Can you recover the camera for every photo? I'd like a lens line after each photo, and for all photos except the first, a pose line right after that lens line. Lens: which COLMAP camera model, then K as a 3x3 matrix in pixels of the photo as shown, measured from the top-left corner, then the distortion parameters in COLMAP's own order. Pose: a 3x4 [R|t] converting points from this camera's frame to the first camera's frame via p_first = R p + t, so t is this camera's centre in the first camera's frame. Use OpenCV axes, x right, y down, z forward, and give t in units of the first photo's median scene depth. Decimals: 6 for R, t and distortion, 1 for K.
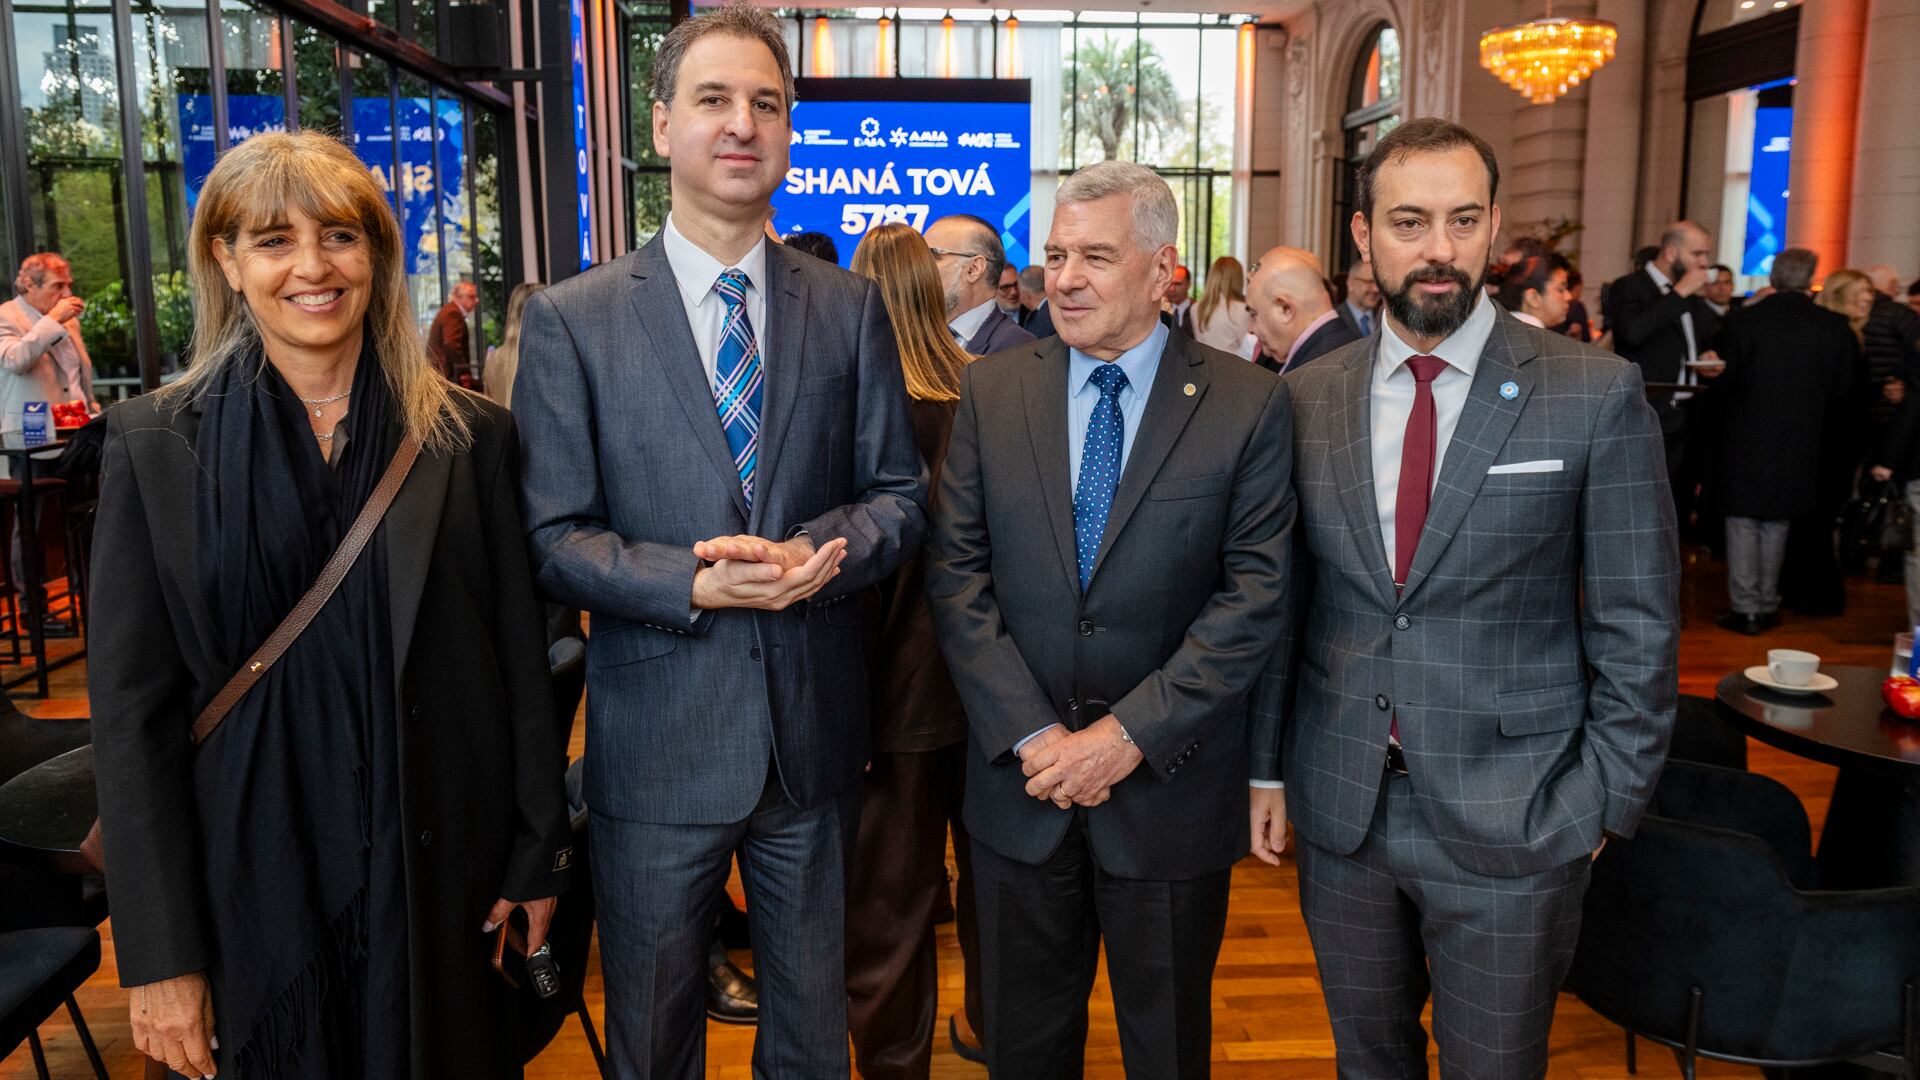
lens RADIAL K [[1298.9, 0, 958.1], [0, 1298.9, 470.9], [0, 0, 1]] dist [-0.003900, -0.004586]
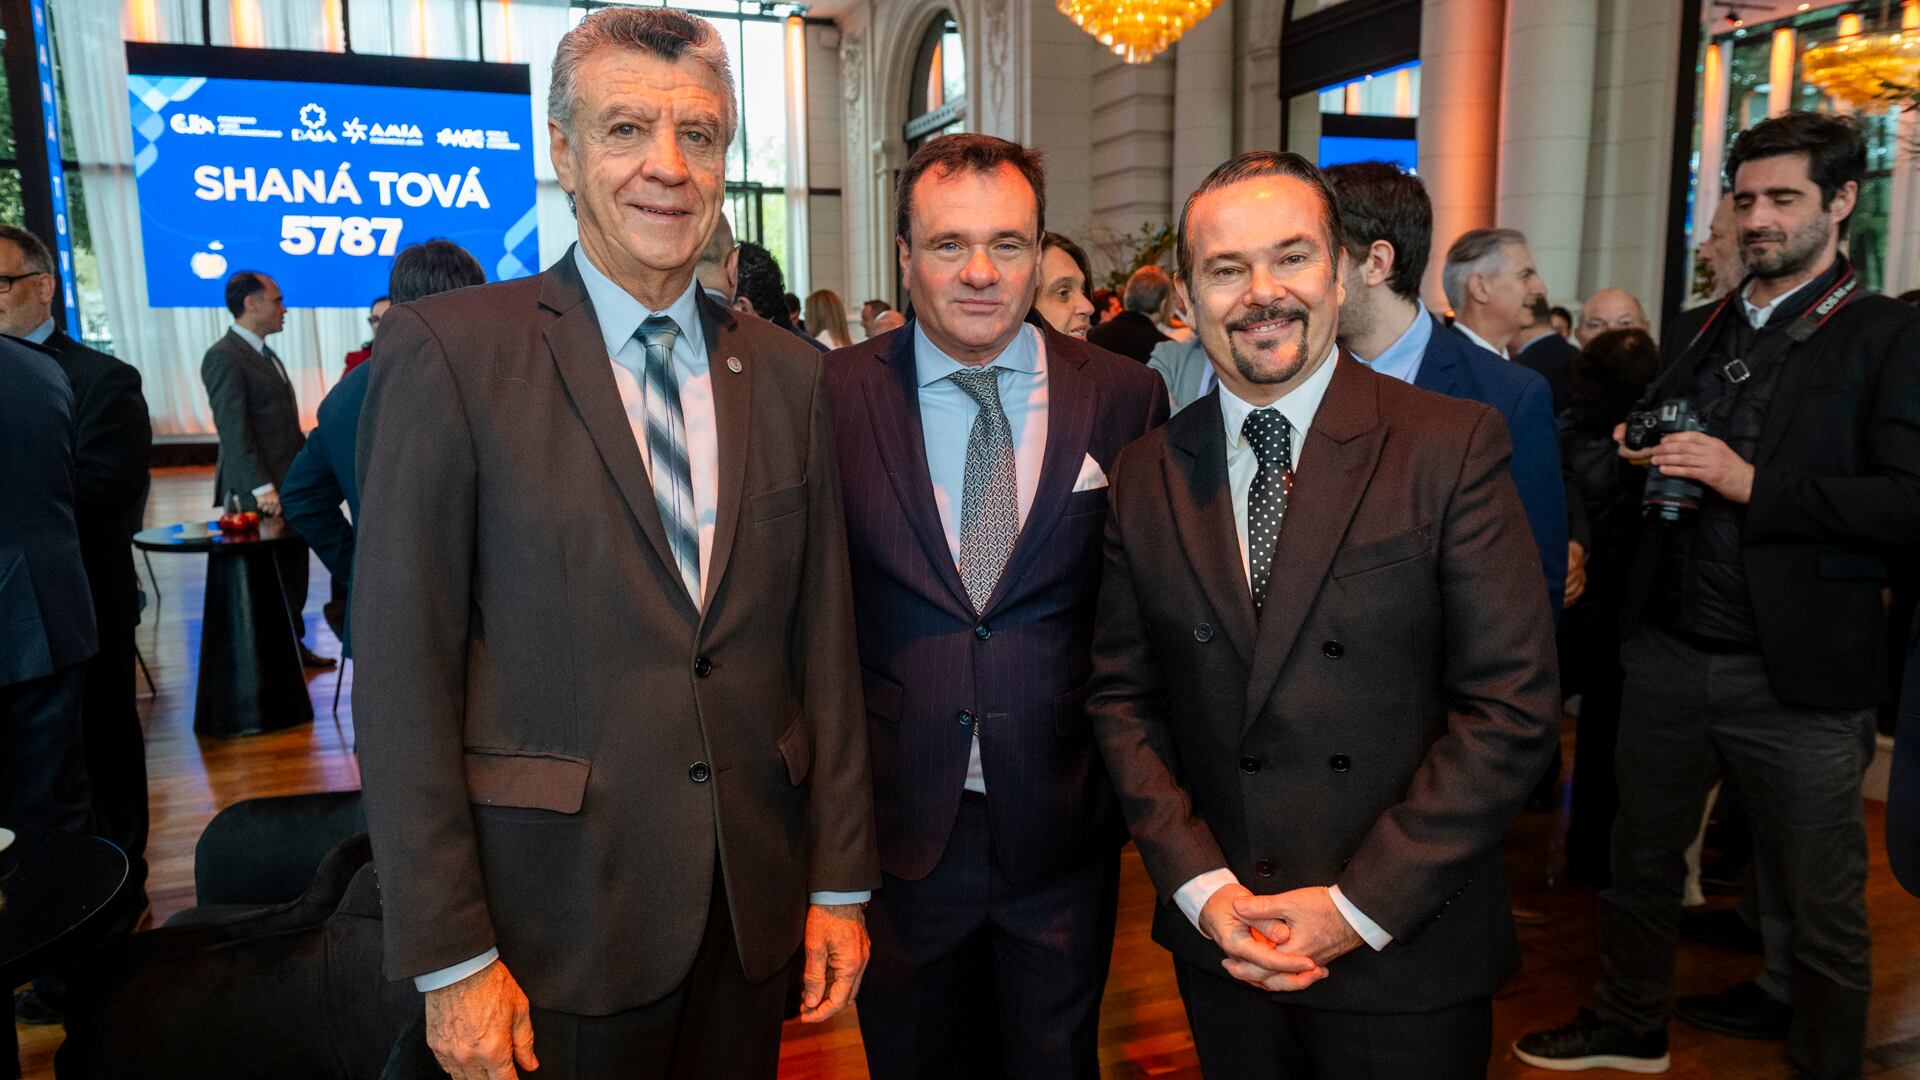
lens RADIAL K [[1298.9, 0, 958.1], [0, 1298.9, 470.9], [0, 0, 1]] dist [-0.003900, -0.004586]
pose [[0.954114, -0.035889, 0.297285, 0.060616], [0.045162, 0.998682, -0.024381, -0.018590], [-0.296018, 0.036688, 0.954477, 0.160648]]
